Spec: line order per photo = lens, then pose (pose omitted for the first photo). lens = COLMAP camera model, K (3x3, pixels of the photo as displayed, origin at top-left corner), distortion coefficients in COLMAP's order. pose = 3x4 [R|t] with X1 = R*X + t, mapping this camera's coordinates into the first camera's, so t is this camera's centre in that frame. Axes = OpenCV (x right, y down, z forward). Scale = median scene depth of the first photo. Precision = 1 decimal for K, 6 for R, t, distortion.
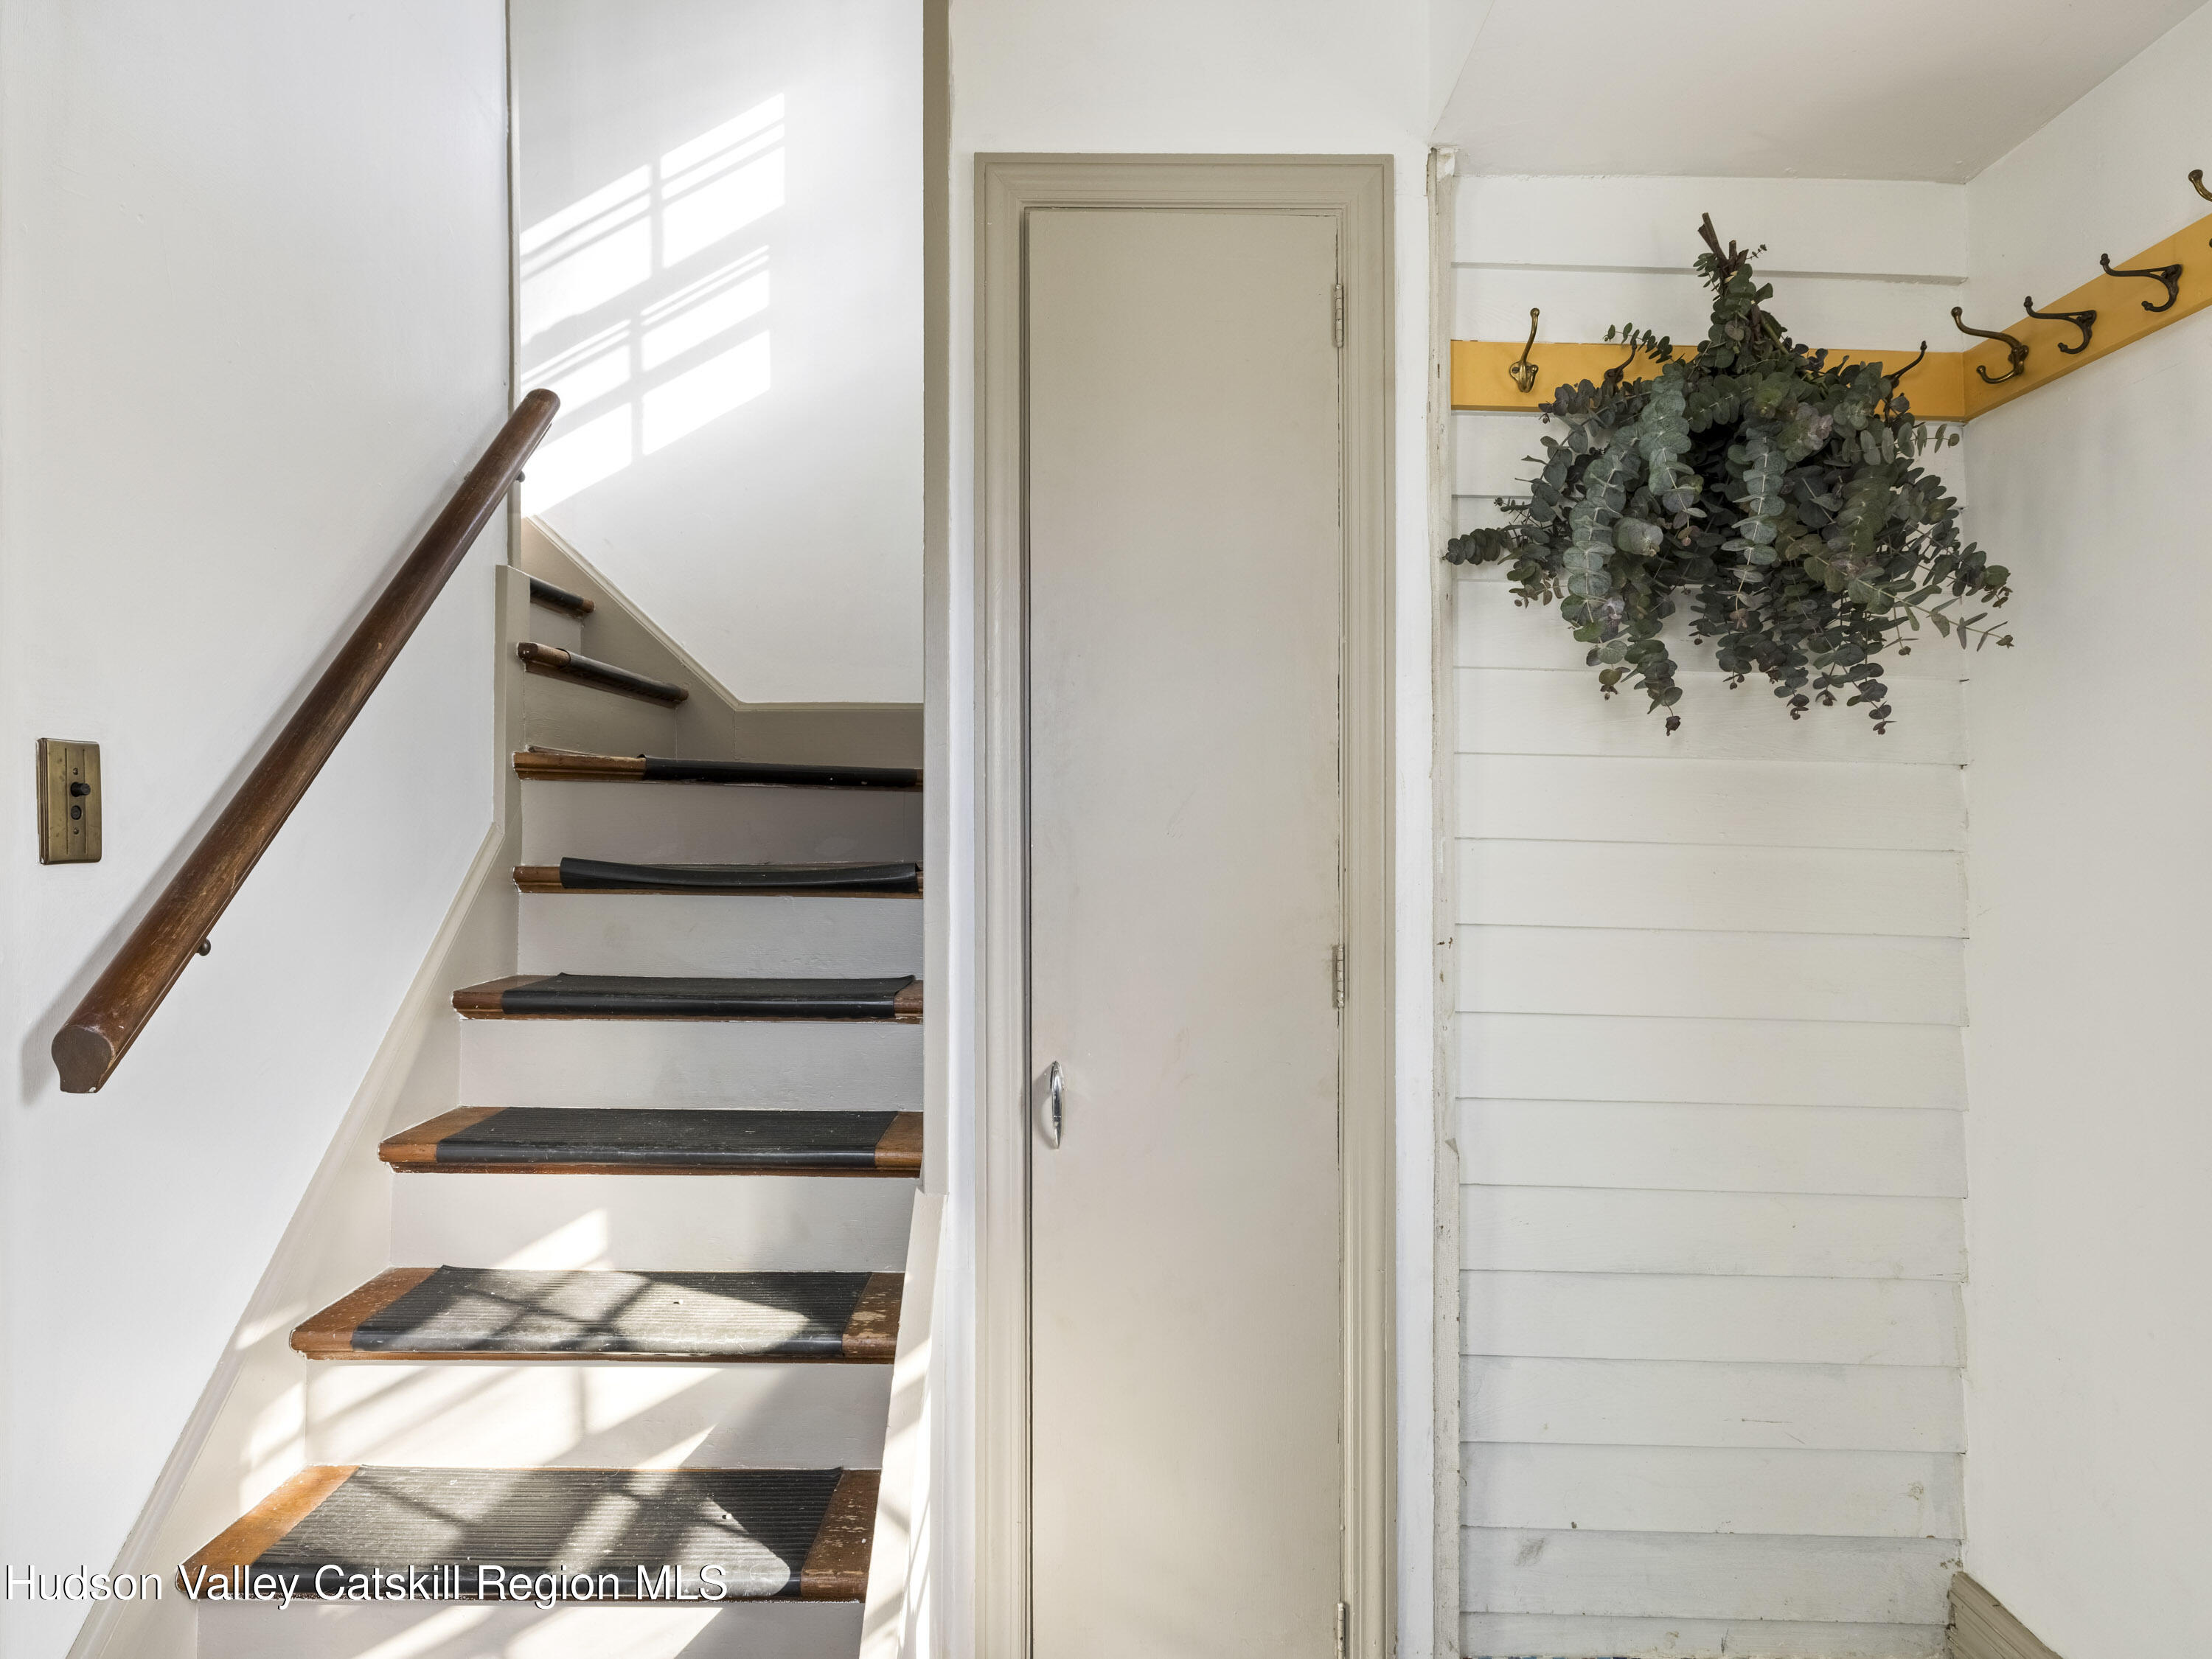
lens RADIAL K [[1341.5, 0, 1115.7], [0, 1341.5, 823.2], [0, 0, 1]] dist [-0.004452, 0.000790]
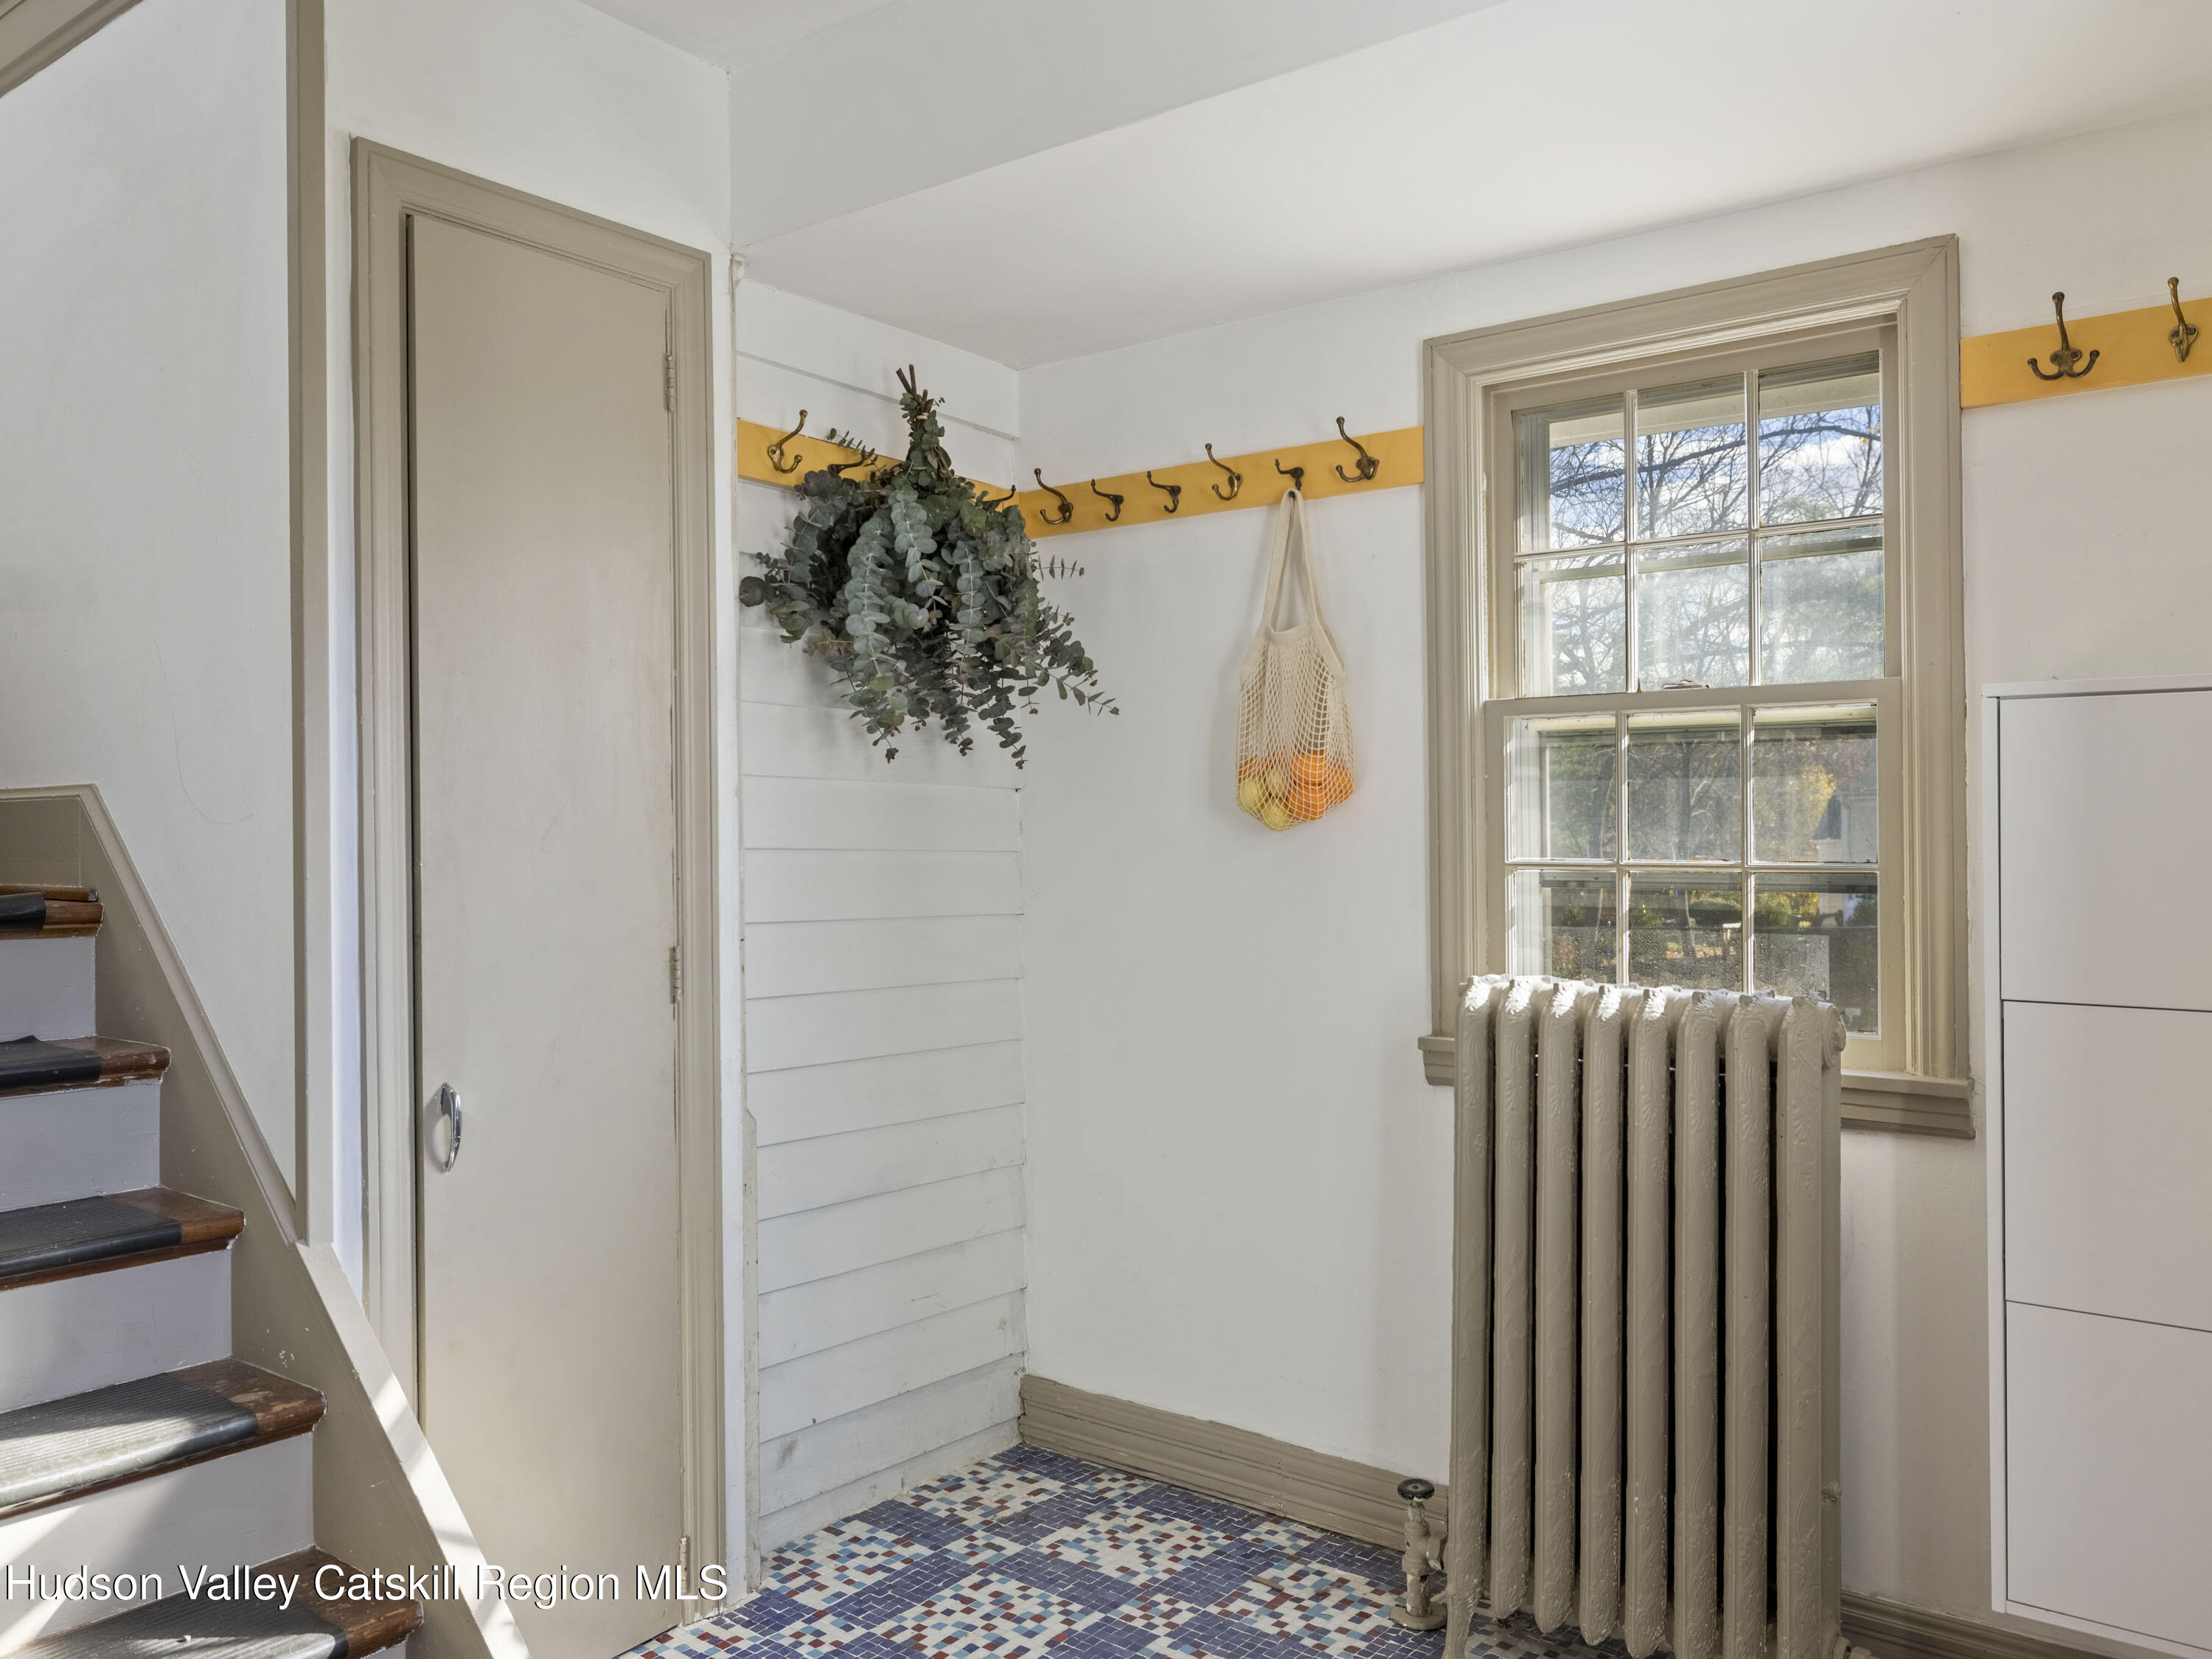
lens RADIAL K [[1685.0, 0, 1106.0], [0, 1685.0, 829.5], [0, 0, 1]] dist [-0.009834, -0.003650]
pose [[0.609199, -0.008401, 0.792973, -0.725266], [0.013951, 0.999903, -0.000125, -0.001246], [-0.792894, 0.011139, 0.609257, -0.137125]]
